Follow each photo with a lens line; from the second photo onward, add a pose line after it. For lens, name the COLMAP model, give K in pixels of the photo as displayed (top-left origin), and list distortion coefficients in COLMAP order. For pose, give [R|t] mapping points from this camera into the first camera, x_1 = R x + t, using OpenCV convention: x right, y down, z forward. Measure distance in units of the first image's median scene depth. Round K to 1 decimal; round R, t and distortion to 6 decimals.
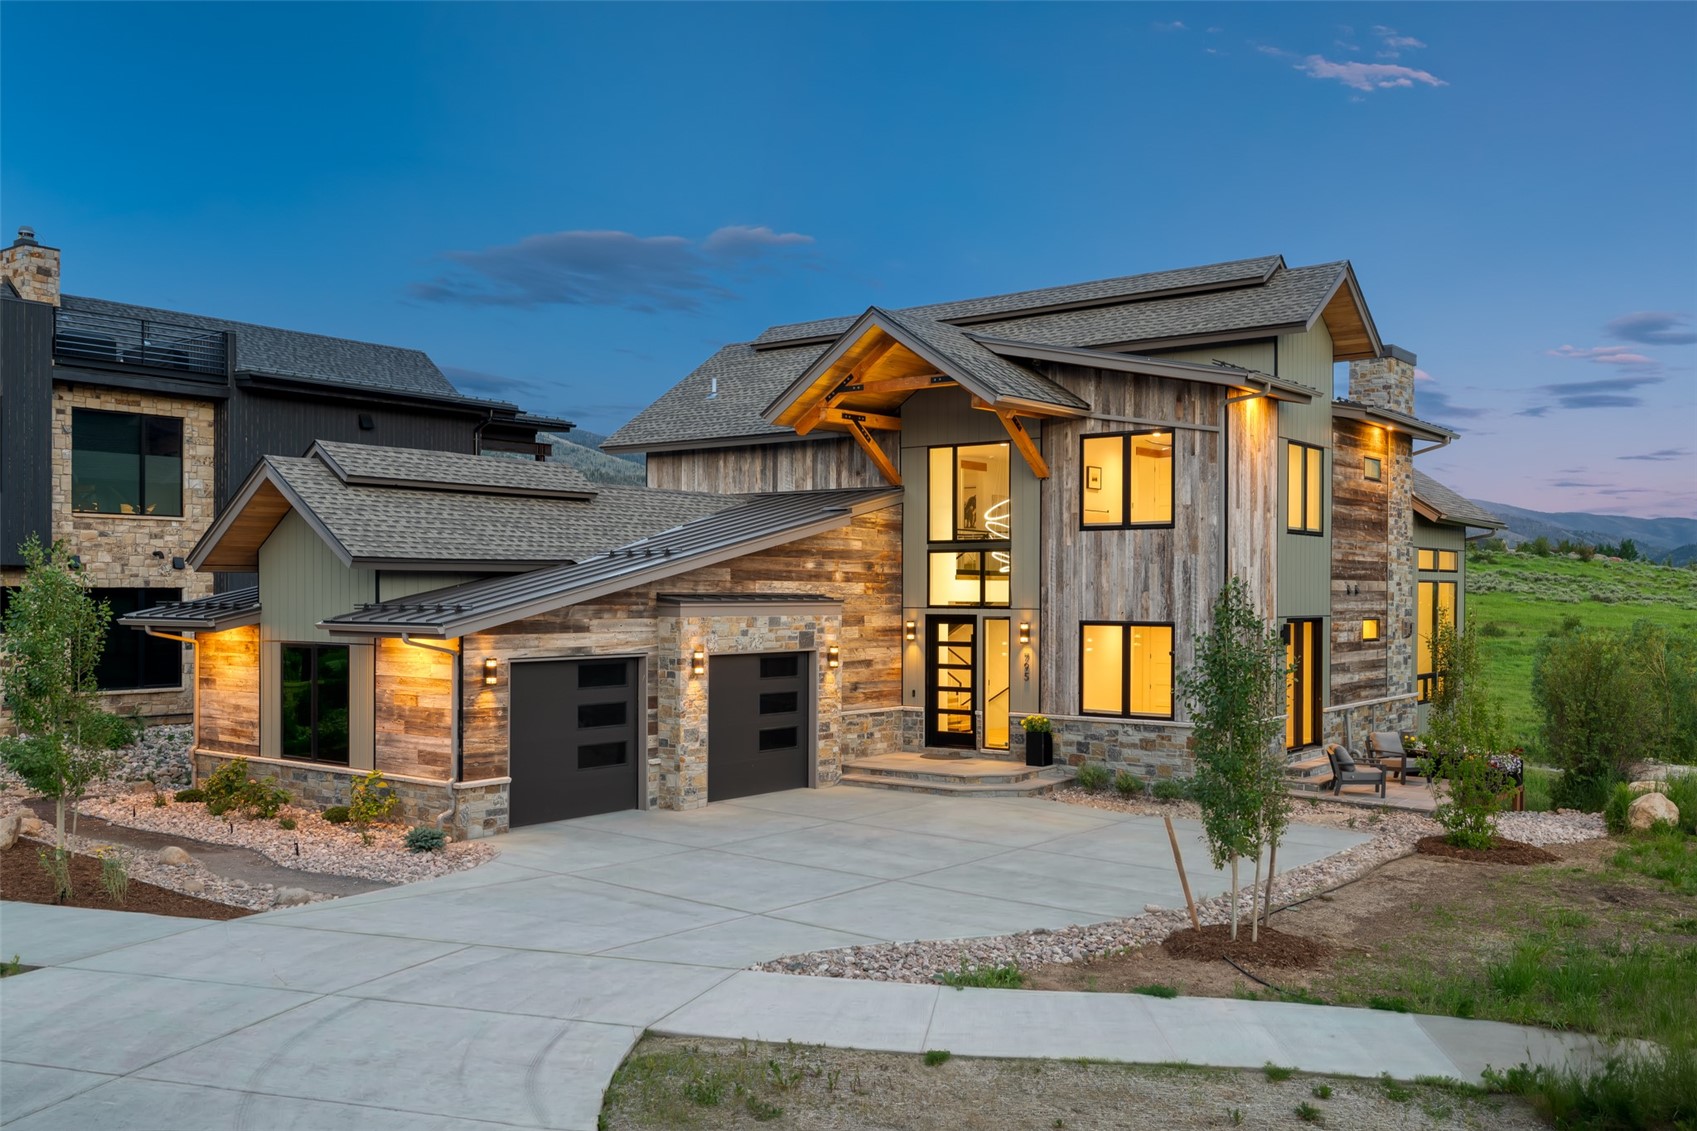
lens RADIAL K [[1483.9, 0, 848.5], [0, 1483.9, 565.5], [0, 0, 1]] dist [0.000921, 0.000093]
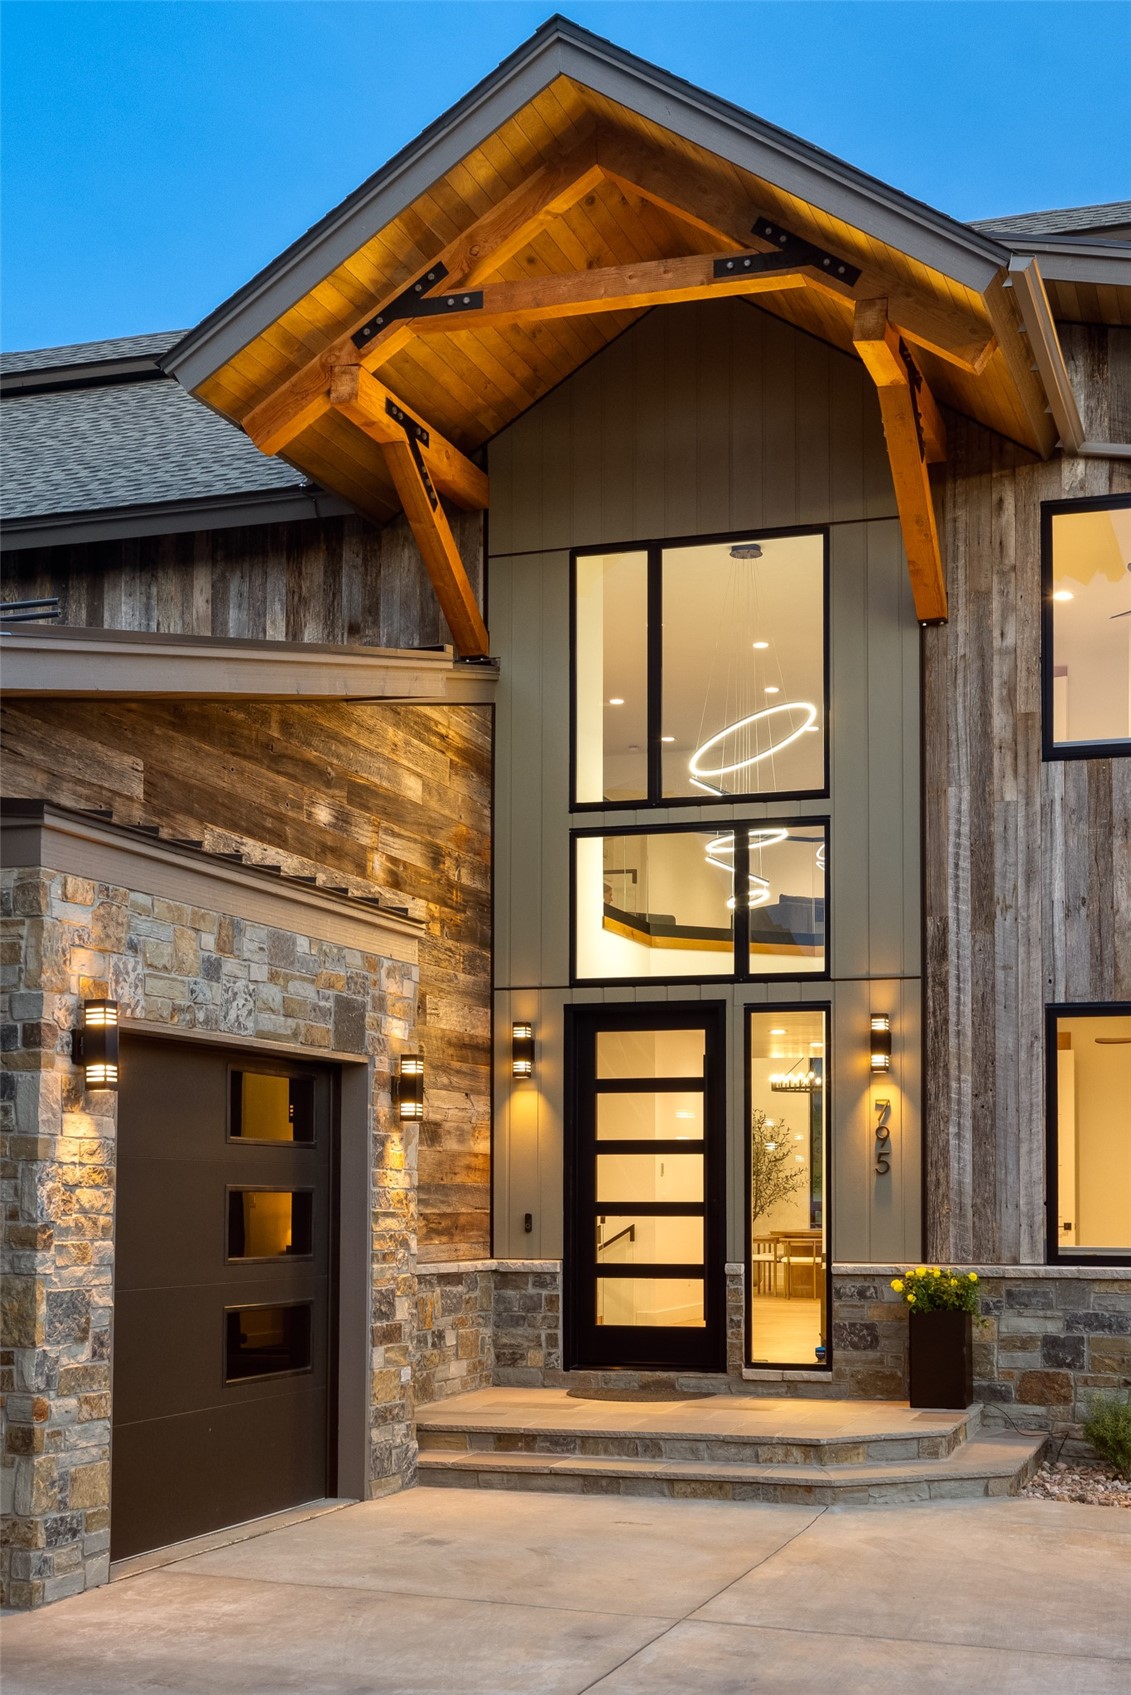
lens RADIAL K [[2228.2, 0, 561.6], [0, 2228.2, 1065.5], [0, 0, 1]] dist [-0.001533, 0.030147]
pose [[0.948329, 0.017154, 0.316824, -0.129392], [-0.005400, 0.999265, -0.037941, 0.072864], [-0.317243, 0.034270, 0.947725, 0.513005]]
